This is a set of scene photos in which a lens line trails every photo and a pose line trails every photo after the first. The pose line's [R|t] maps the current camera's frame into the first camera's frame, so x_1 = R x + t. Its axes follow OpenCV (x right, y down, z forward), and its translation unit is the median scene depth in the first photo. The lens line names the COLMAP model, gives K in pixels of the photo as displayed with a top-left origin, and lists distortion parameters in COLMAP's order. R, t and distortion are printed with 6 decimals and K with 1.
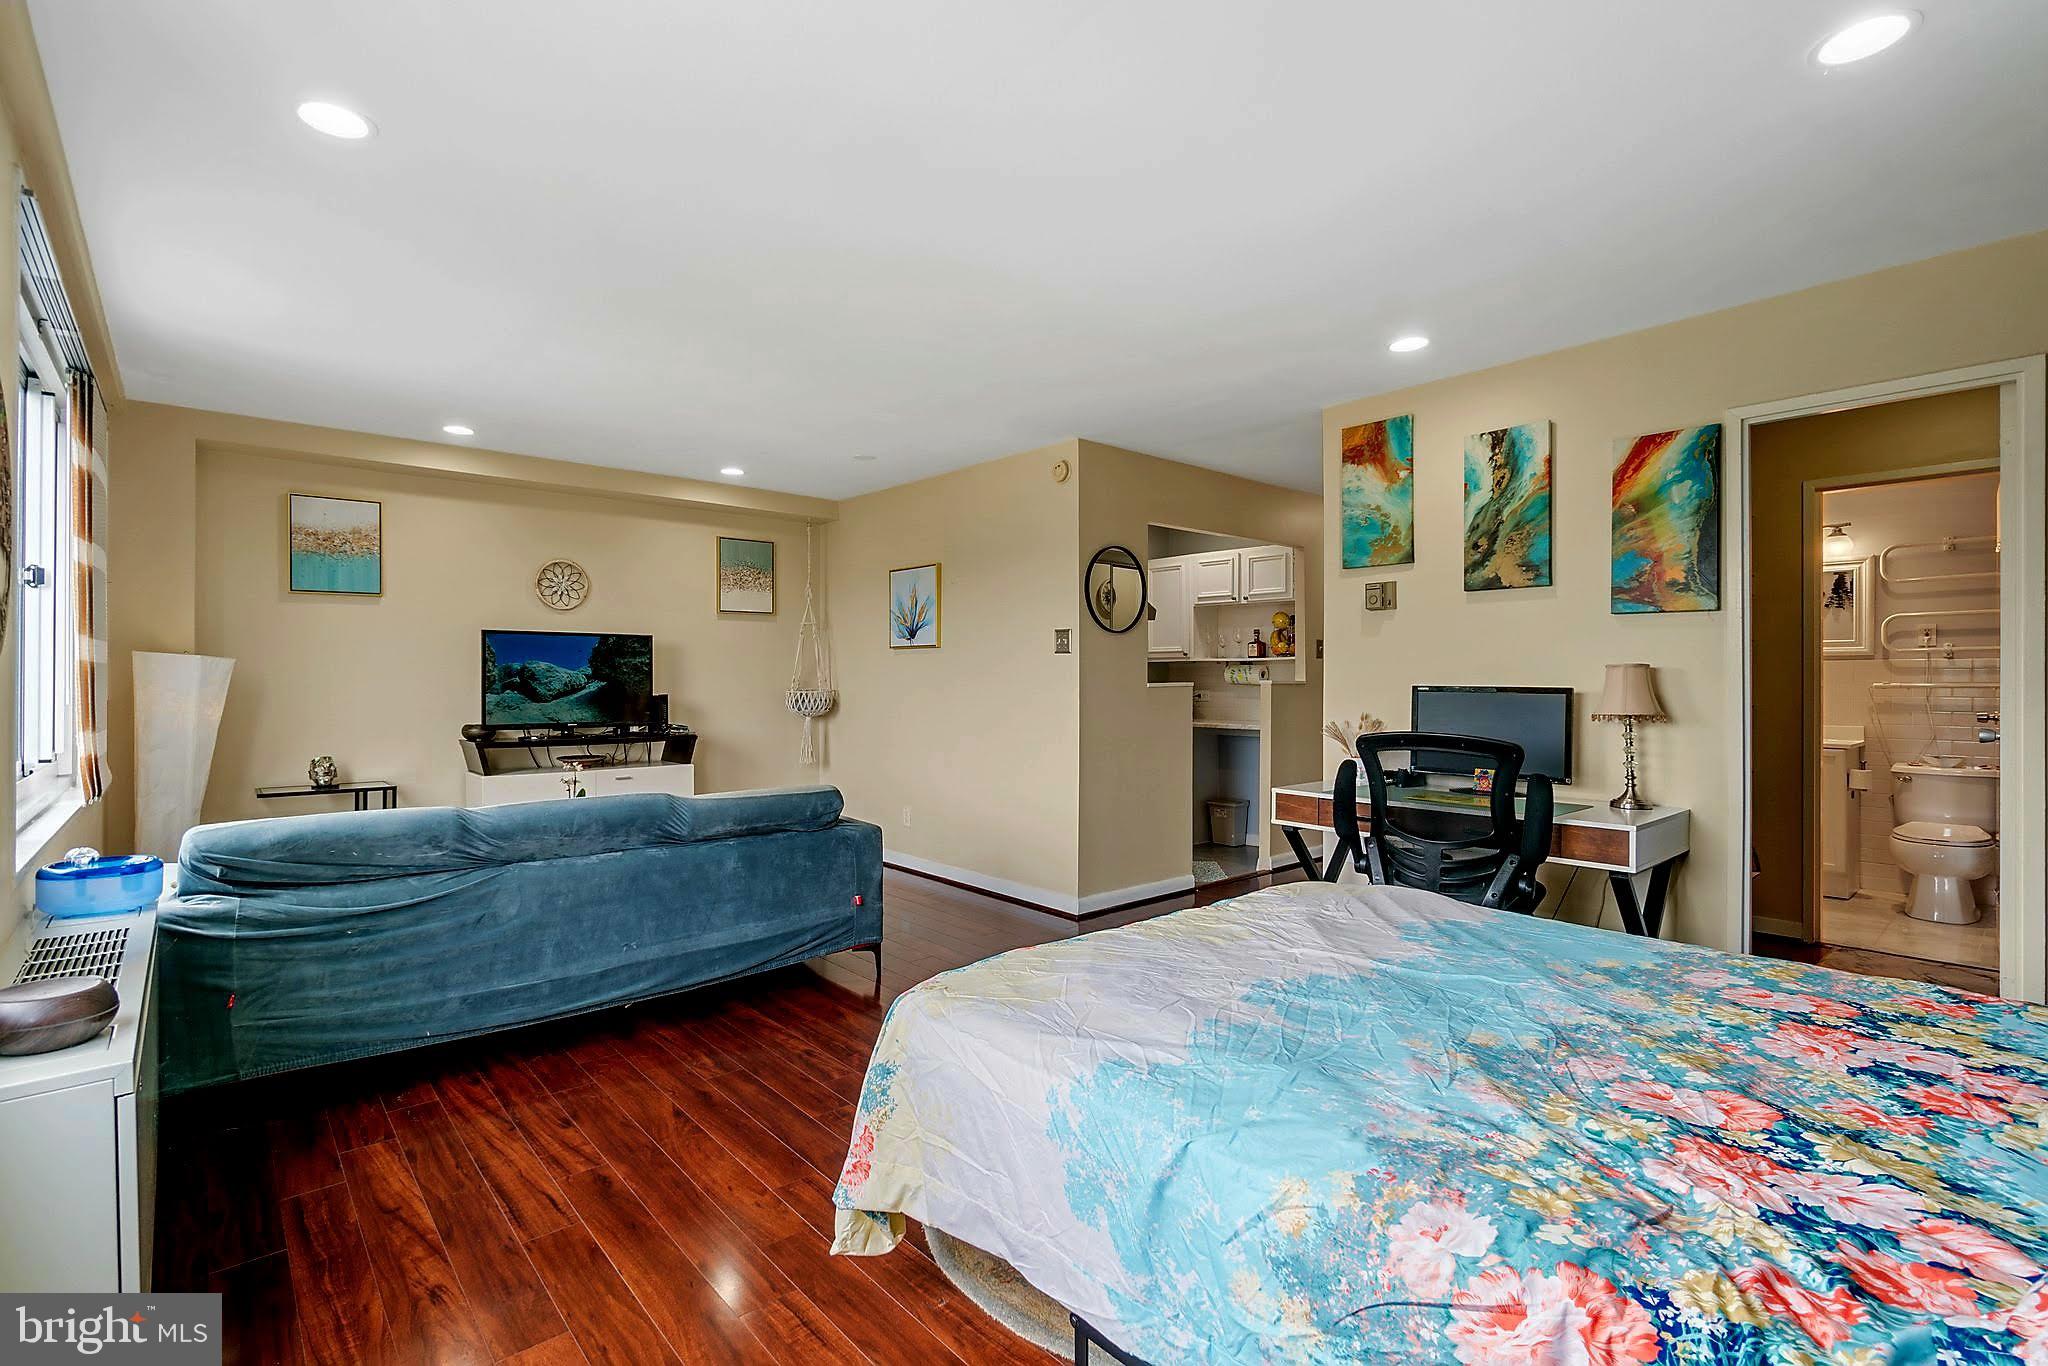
lens RADIAL K [[919.7, 0, 981.8], [0, 919.7, 680.8], [0, 0, 1]] dist [0.001019, -0.002659]
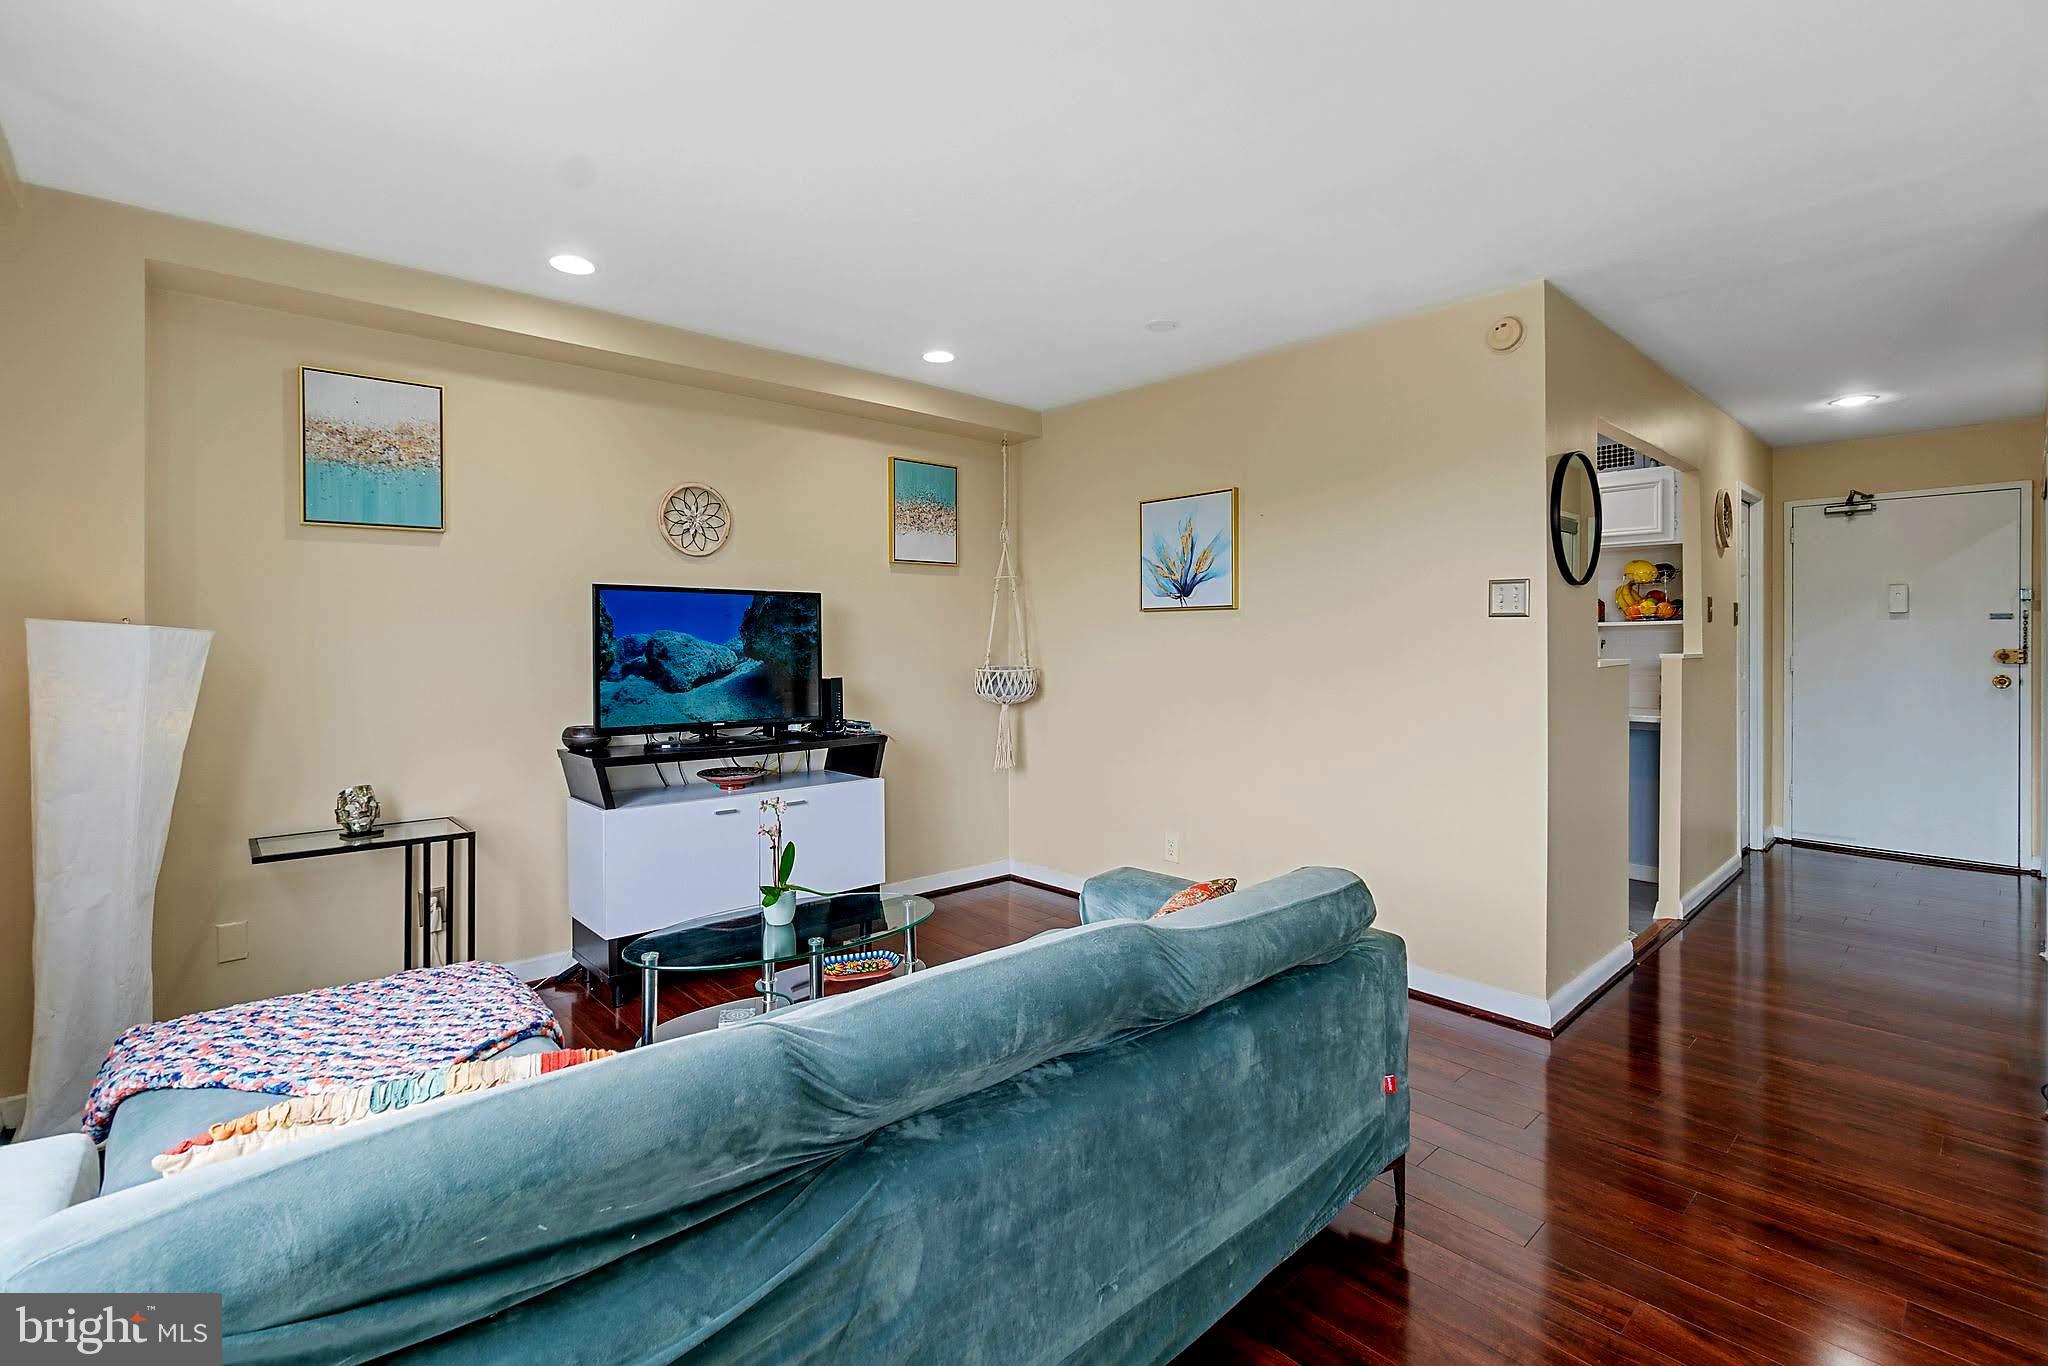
lens RADIAL K [[919.7, 0, 983.3], [0, 919.7, 651.2], [0, 0, 1]] dist [0.001019, -0.002659]
pose [[0.999991, -0.003810, 0.001604, -0.270277], [0.003801, 0.999979, 0.005196, -0.010030], [-0.001624, -0.005189, 0.999985, 0.346834]]
